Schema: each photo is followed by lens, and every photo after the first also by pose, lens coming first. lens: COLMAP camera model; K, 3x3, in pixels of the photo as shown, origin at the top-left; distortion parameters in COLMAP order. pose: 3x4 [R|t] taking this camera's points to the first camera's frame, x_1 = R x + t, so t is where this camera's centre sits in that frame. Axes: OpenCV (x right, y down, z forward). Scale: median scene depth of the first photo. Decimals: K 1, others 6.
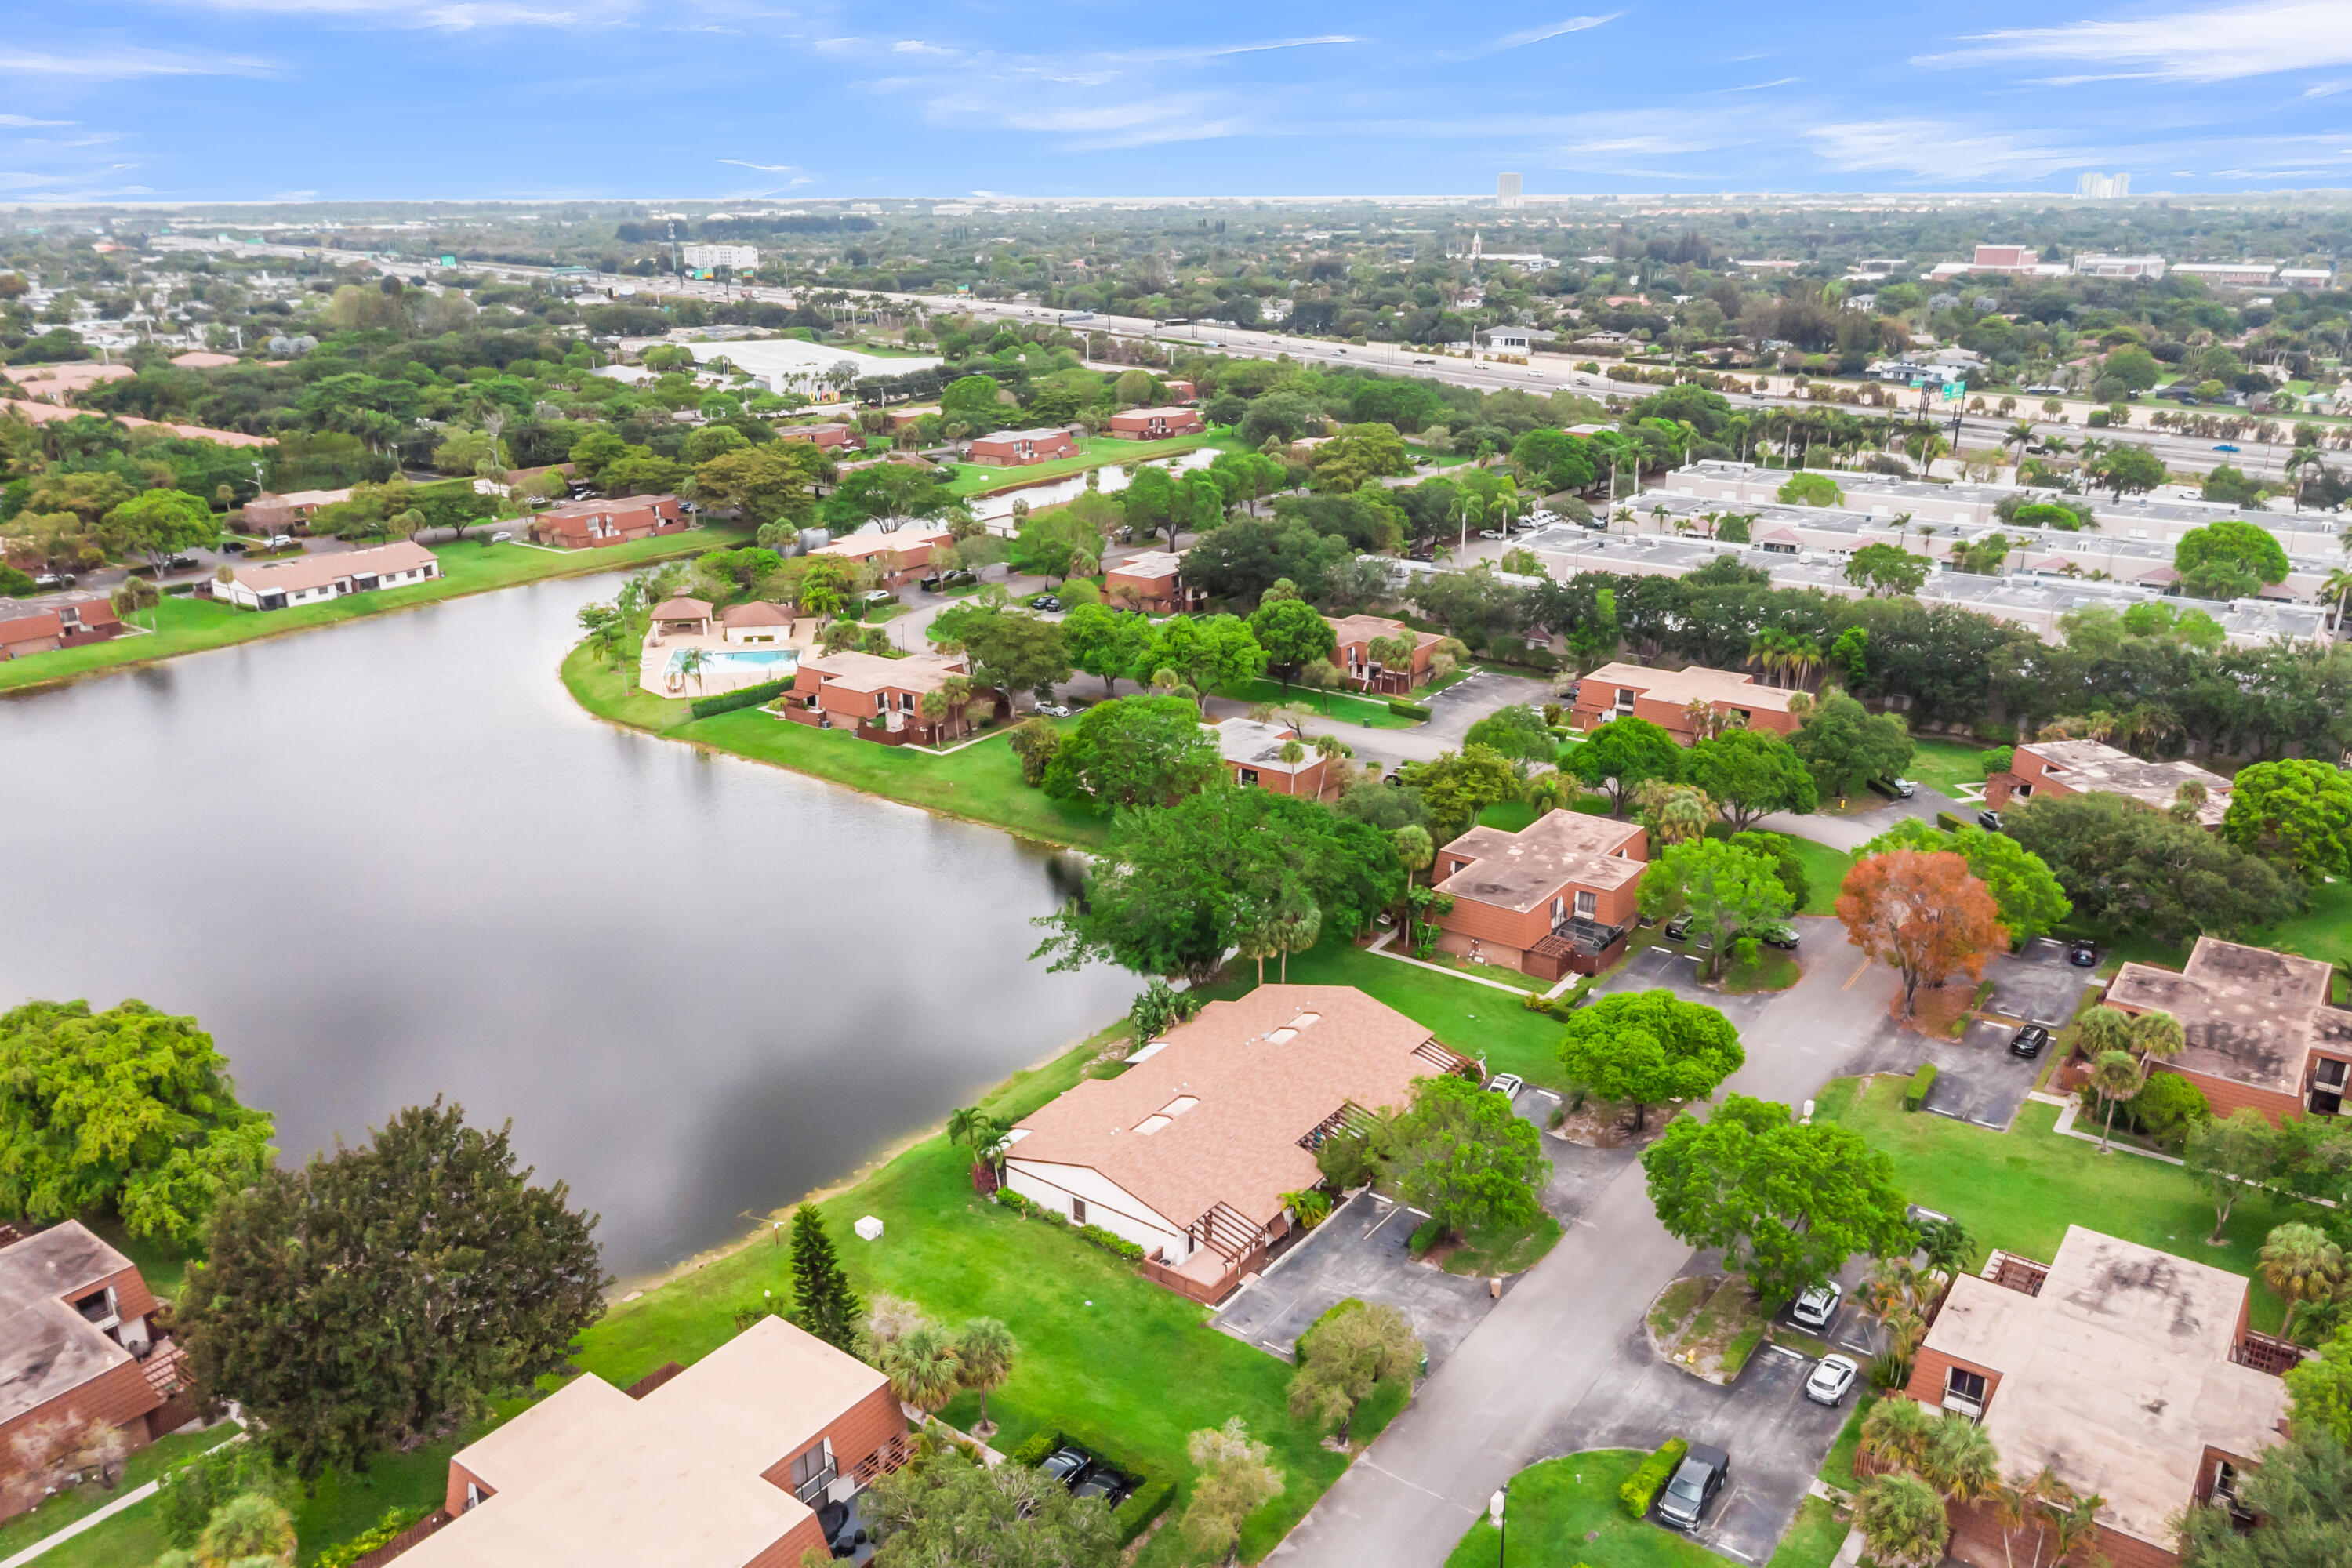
lens RADIAL K [[1738.7, 0, 1176.0], [0, 1738.7, 784.0], [0, 0, 1]] dist [0.017048, -0.022421]
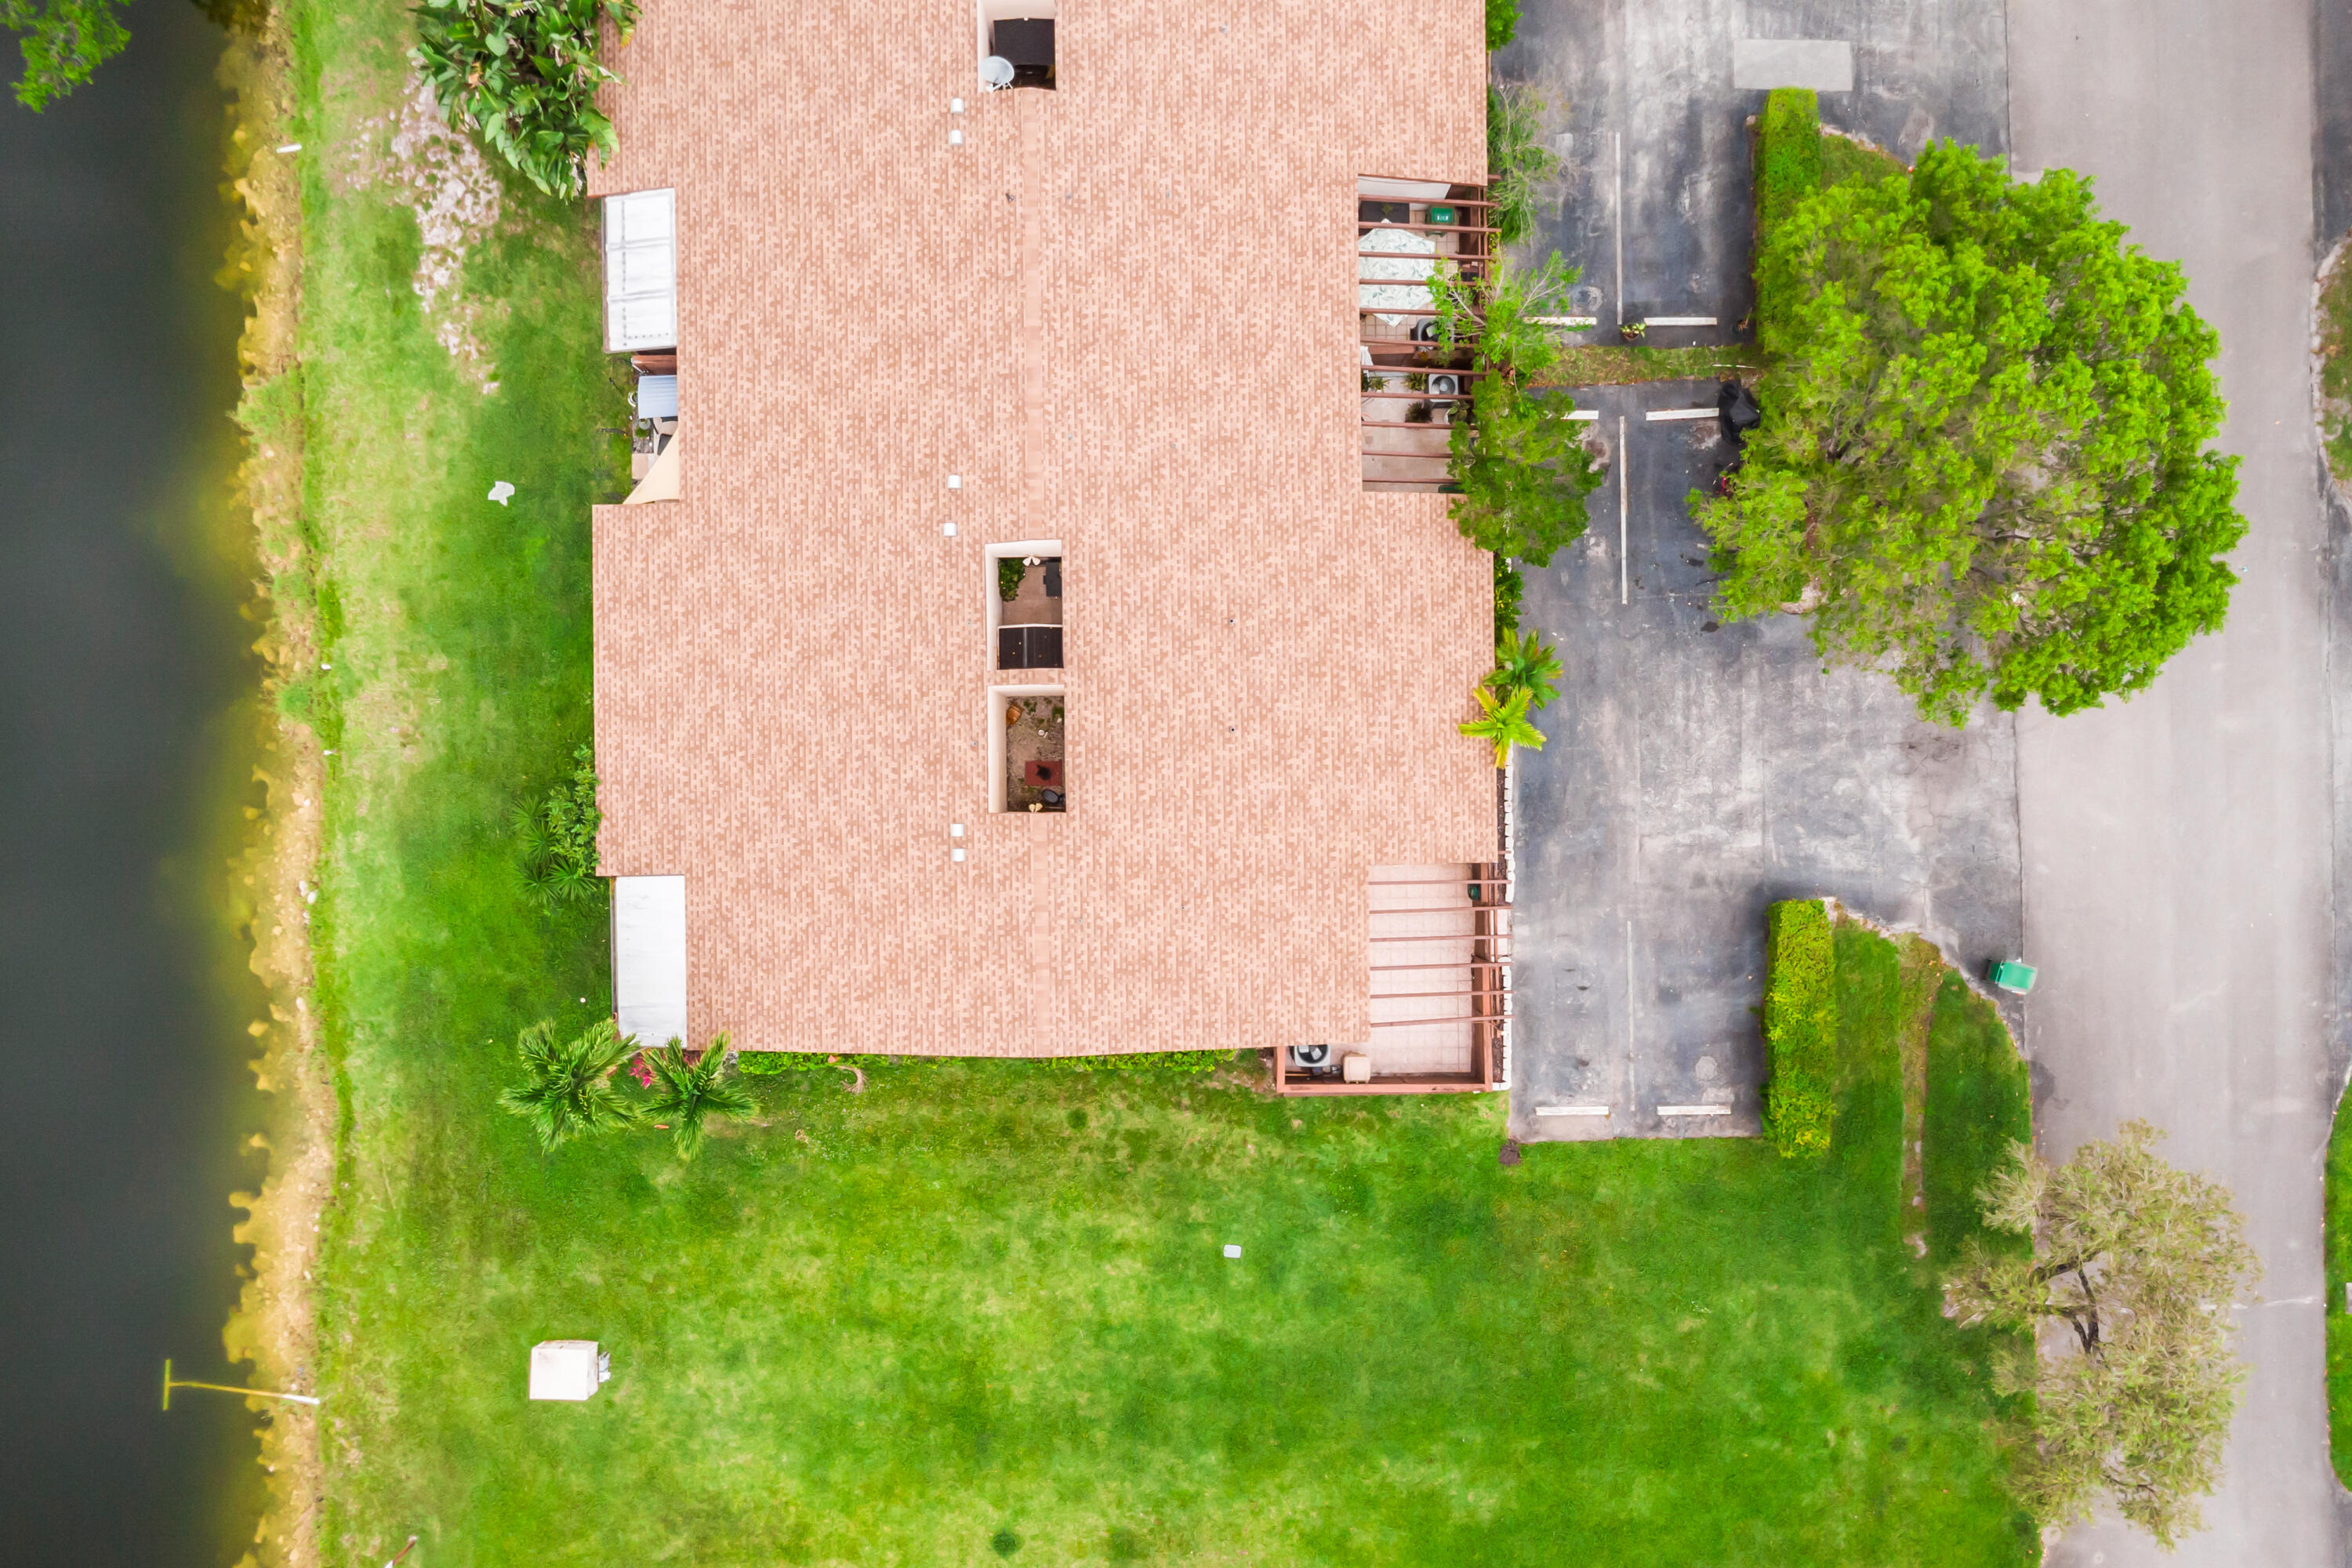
lens RADIAL K [[1738.7, 0, 1176.0], [0, 1738.7, 784.0], [0, 0, 1]] dist [0.017048, -0.022421]
pose [[0.796838, -0.604041, 0.013533, -0.000436], [0.187127, 0.268027, 0.945063, -0.080480], [-0.574484, -0.750530, 0.326607, 0.660604]]
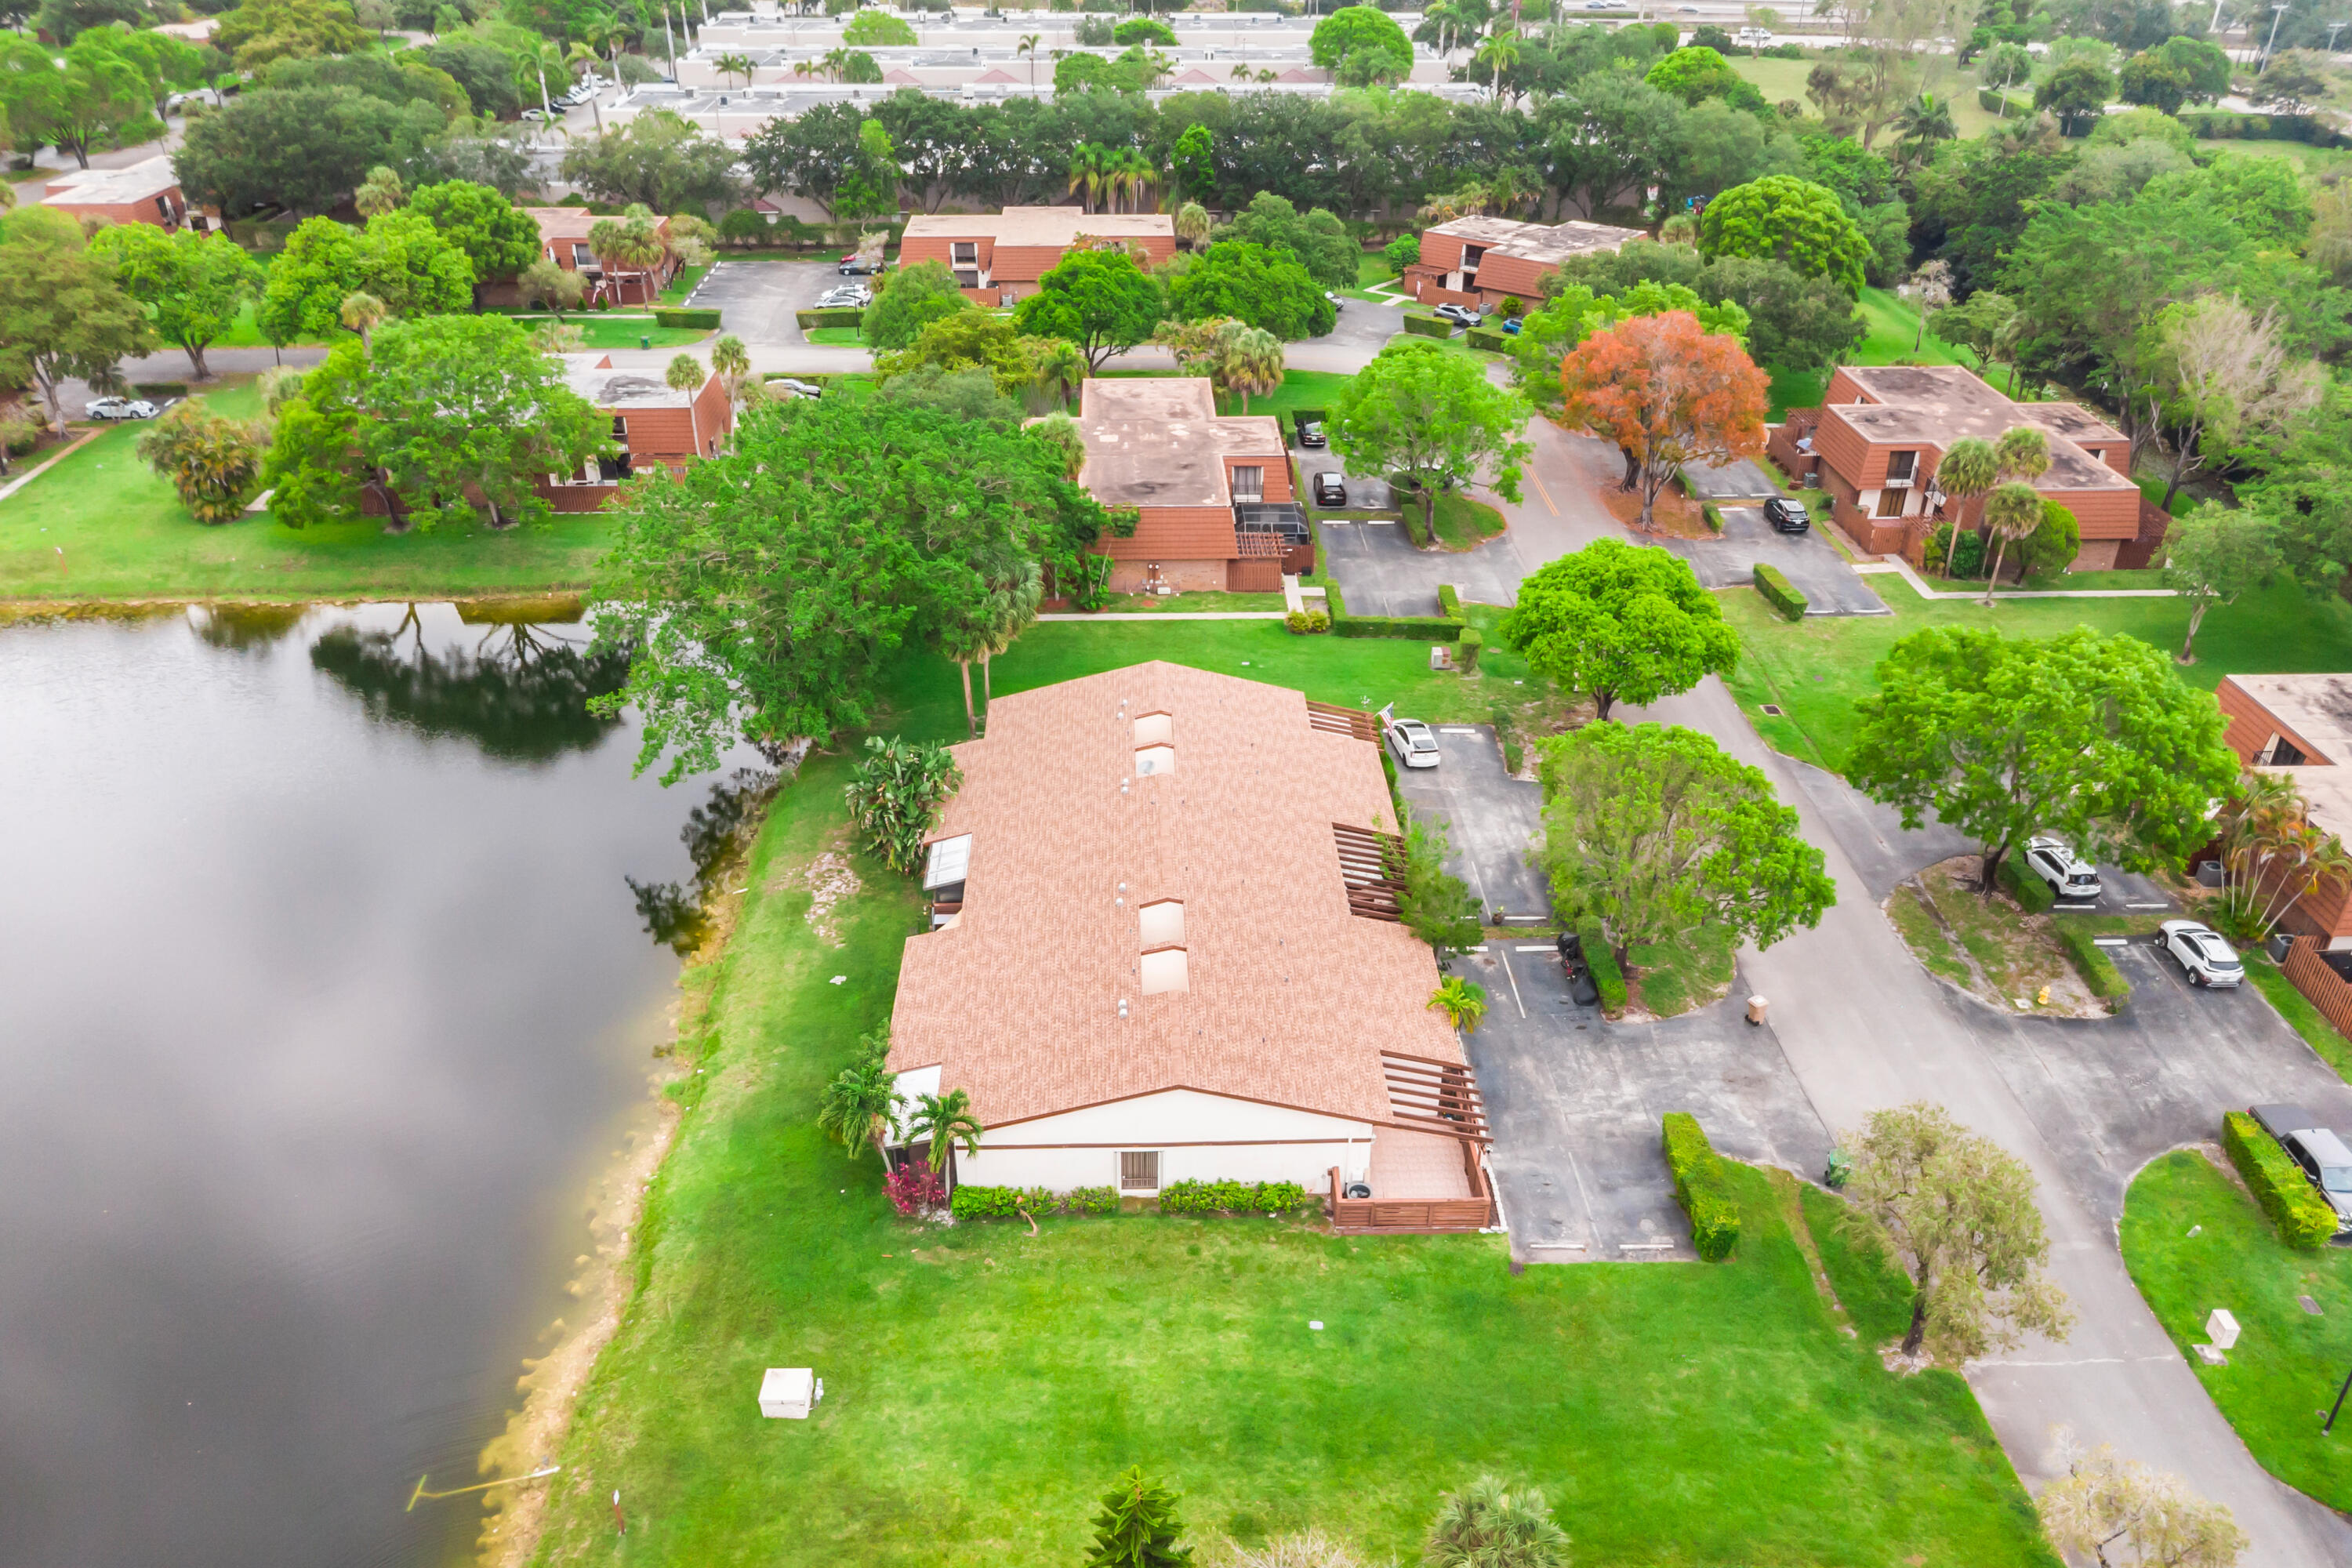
lens RADIAL K [[1738.7, 0, 1176.0], [0, 1738.7, 784.0], [0, 0, 1]] dist [0.017048, -0.022421]
pose [[0.786151, -0.299859, 0.540417, -0.219311], [0.194078, 0.949958, 0.244772, 0.004852], [-0.586770, -0.087545, 0.805007, 0.426362]]
